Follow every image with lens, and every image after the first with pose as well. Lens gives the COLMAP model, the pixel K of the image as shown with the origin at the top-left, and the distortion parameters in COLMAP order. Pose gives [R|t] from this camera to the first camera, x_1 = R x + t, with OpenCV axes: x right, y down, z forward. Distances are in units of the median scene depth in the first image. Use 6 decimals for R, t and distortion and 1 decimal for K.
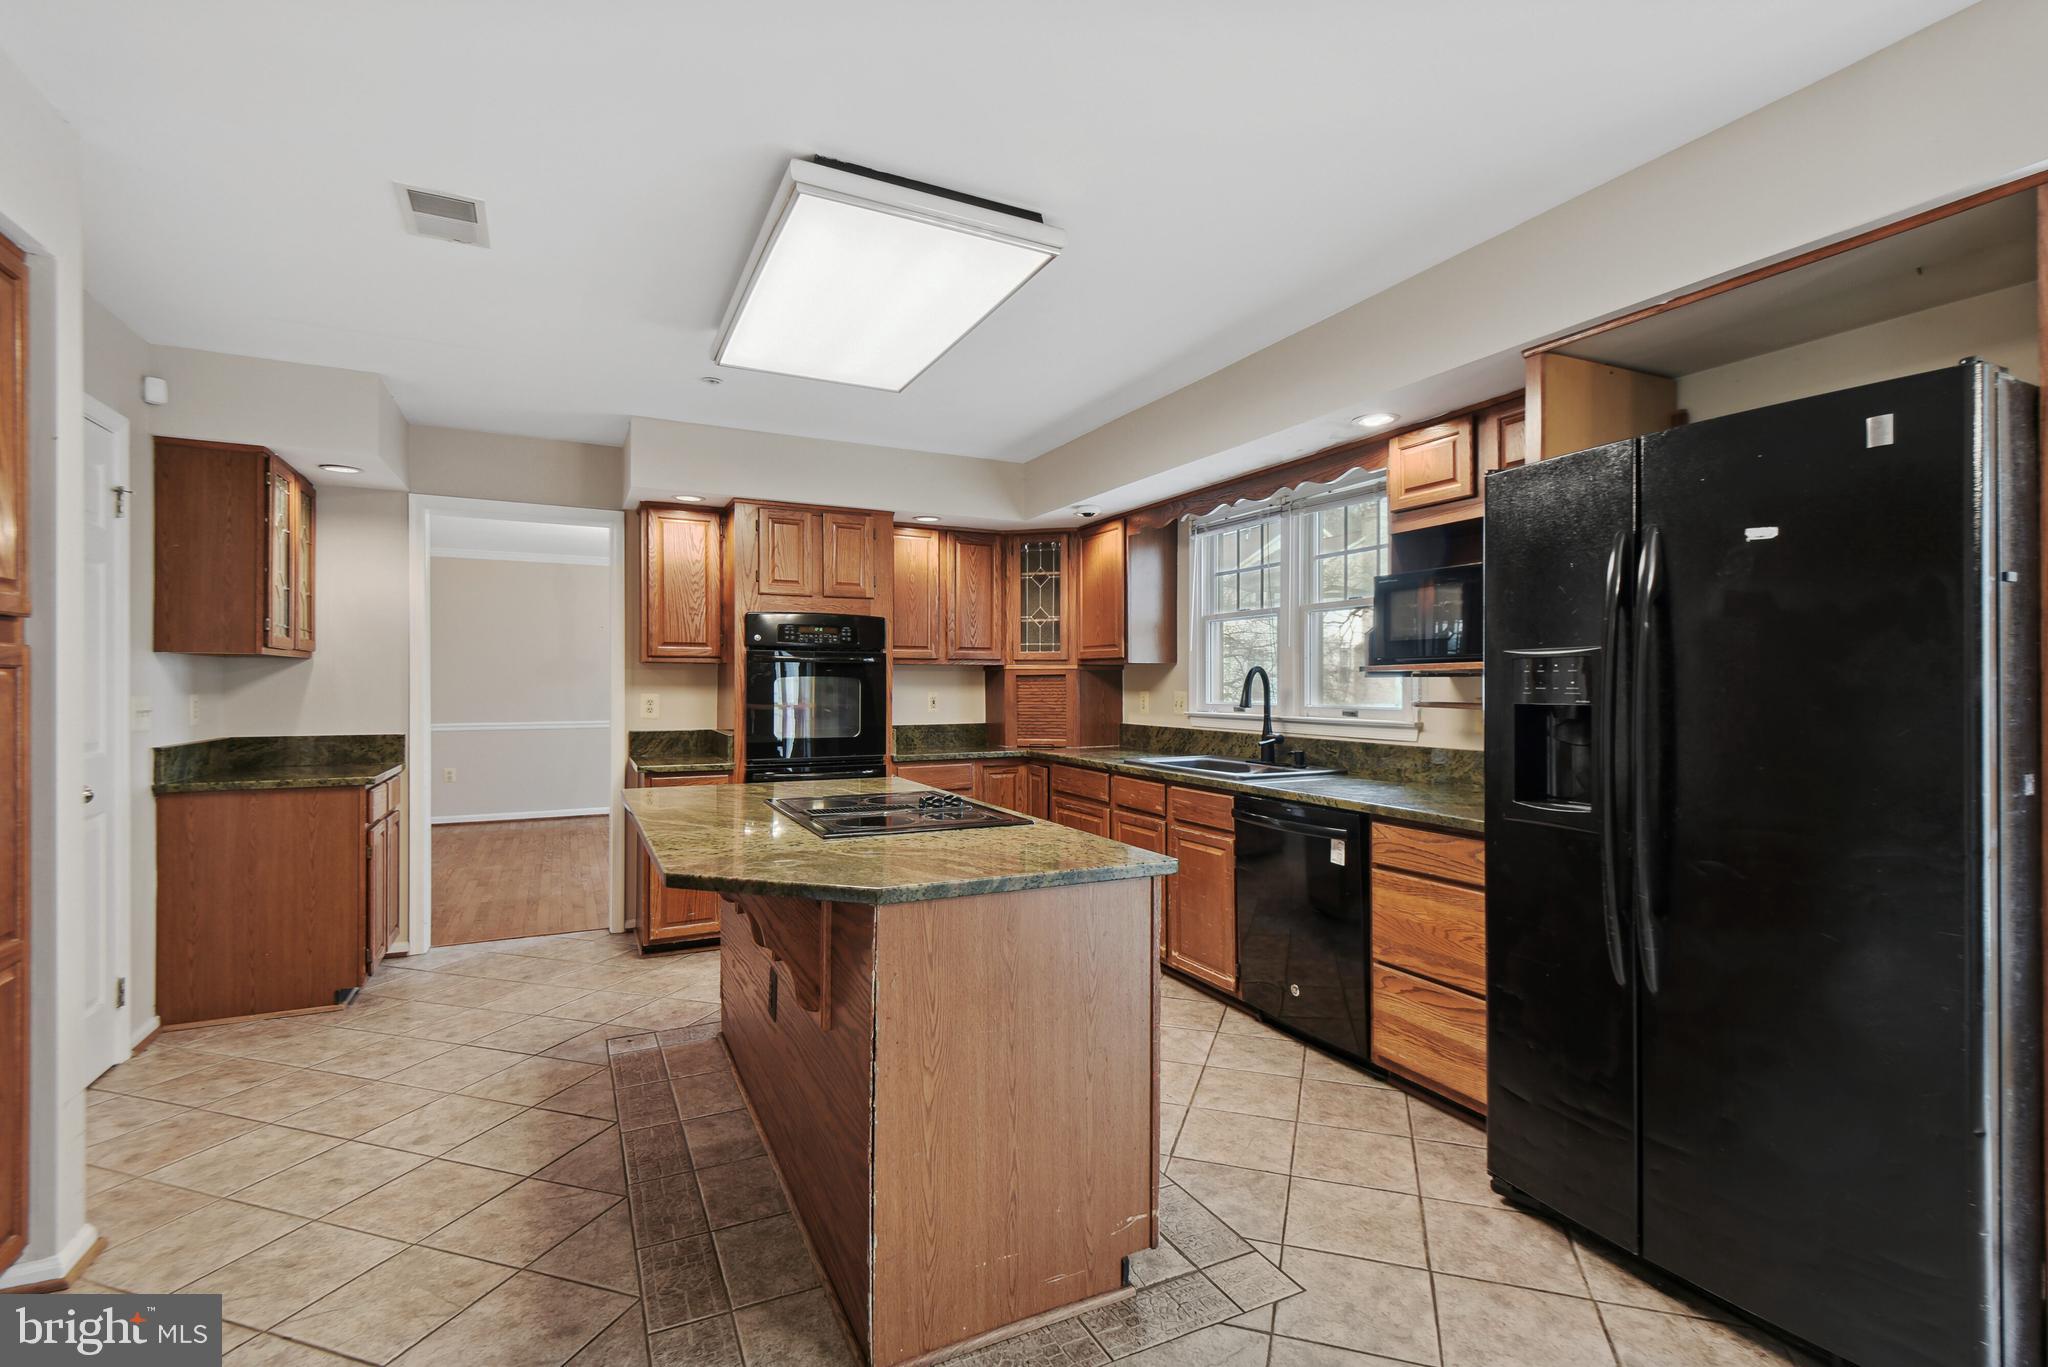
lens RADIAL K [[941.8, 0, 1036.5], [0, 941.8, 690.0], [0, 0, 1]] dist [0.019573, -0.013902]
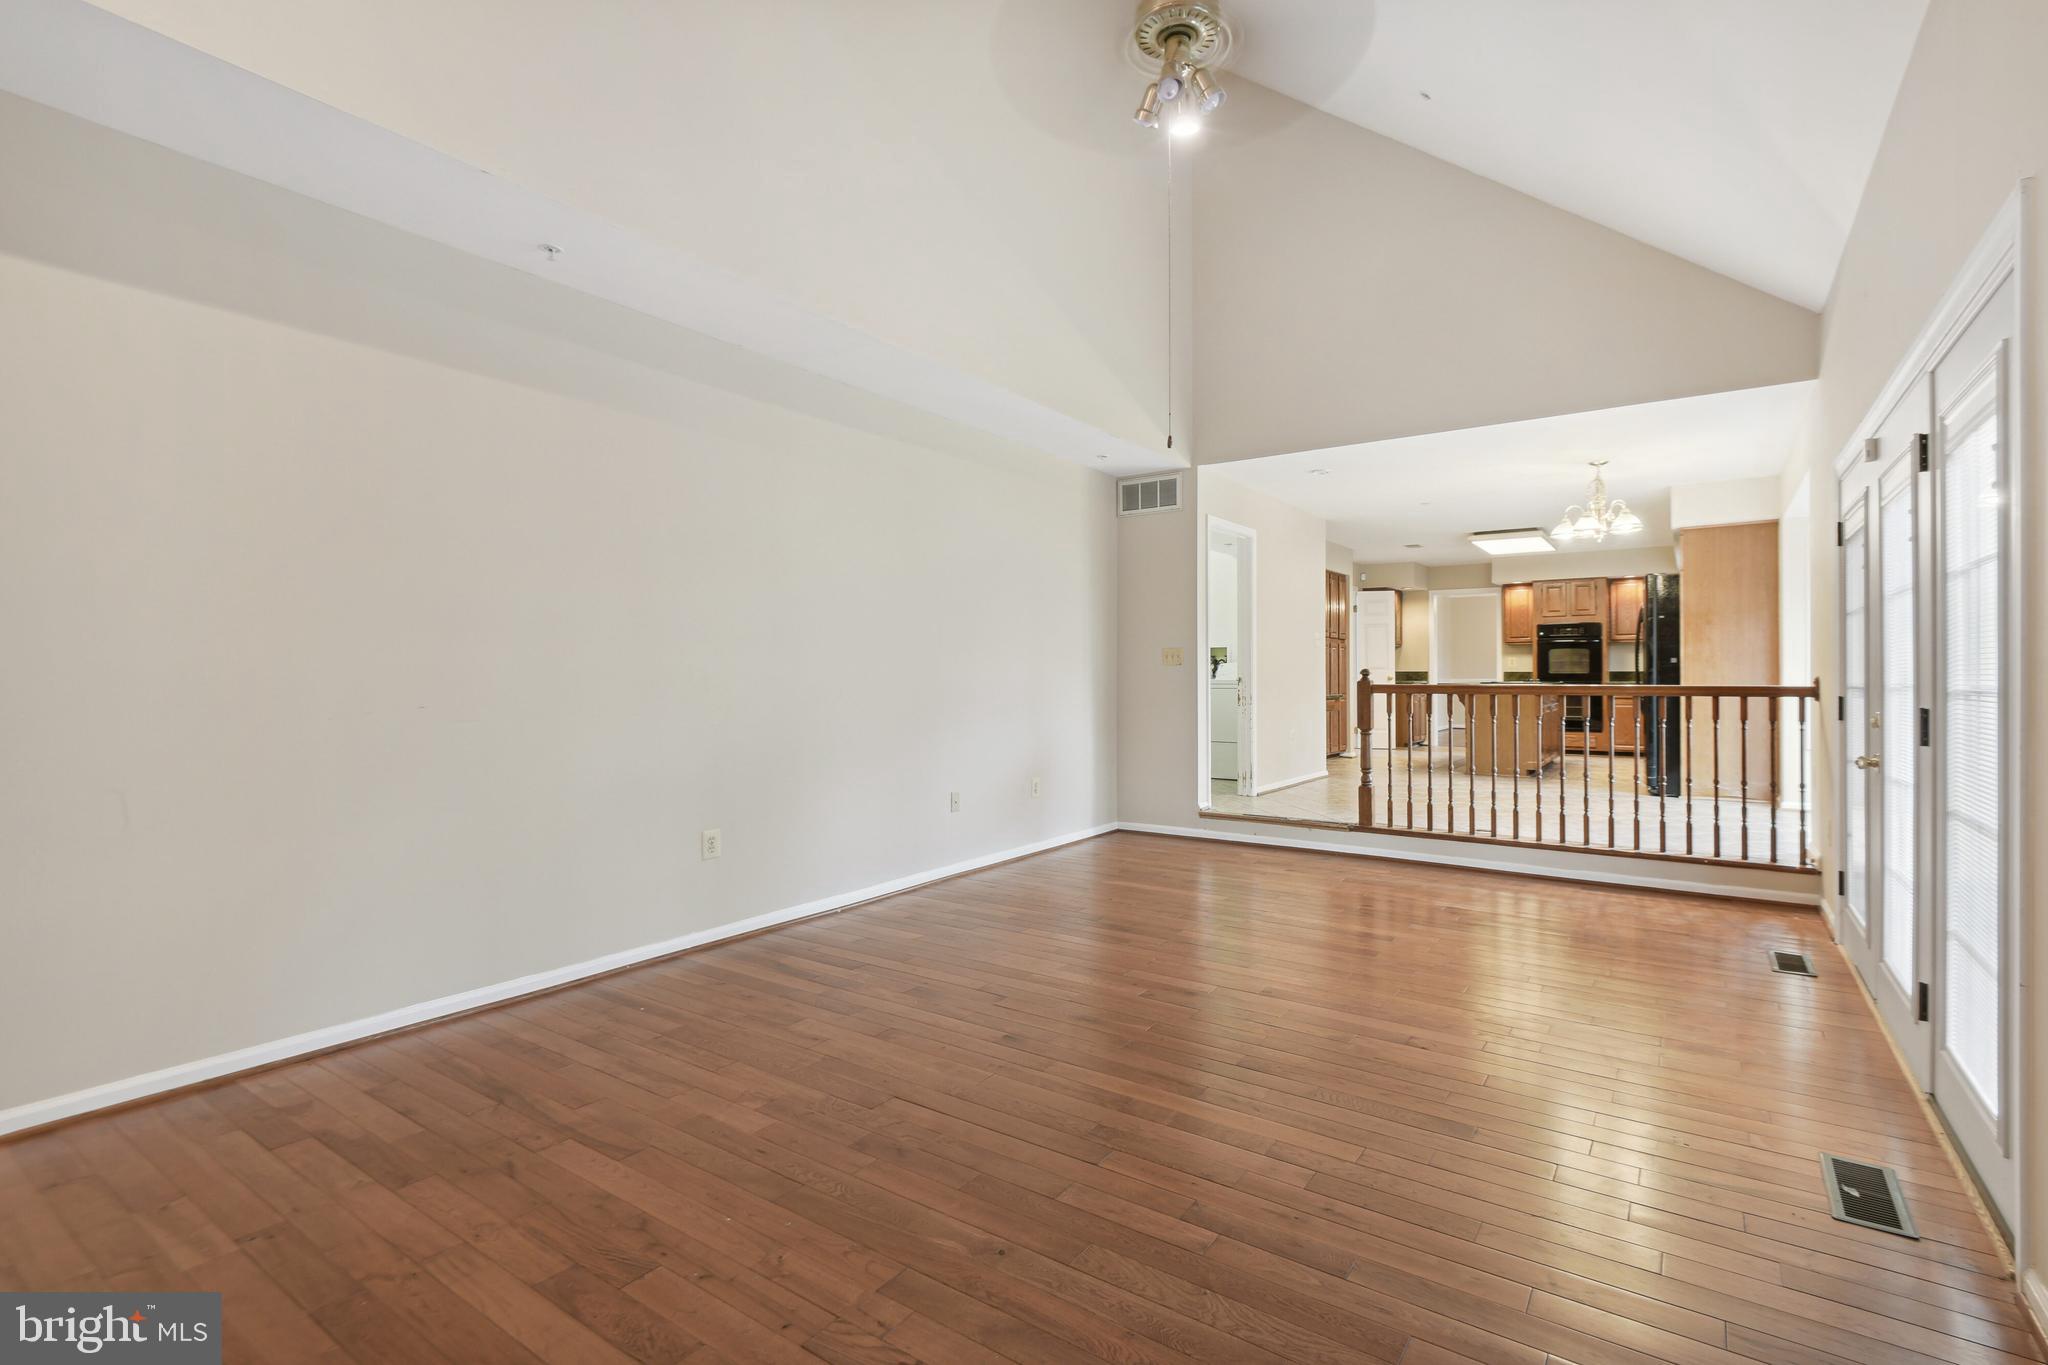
lens RADIAL K [[941.8, 0, 1034.4], [0, 941.8, 669.1], [0, 0, 1]] dist [0.019573, -0.013902]
pose [[0.459649, -0.006068, -0.888080, 1.304794], [-0.000423, 0.999975, -0.007052, 0.056672], [0.888100, 0.003617, 0.459635, -1.358085]]
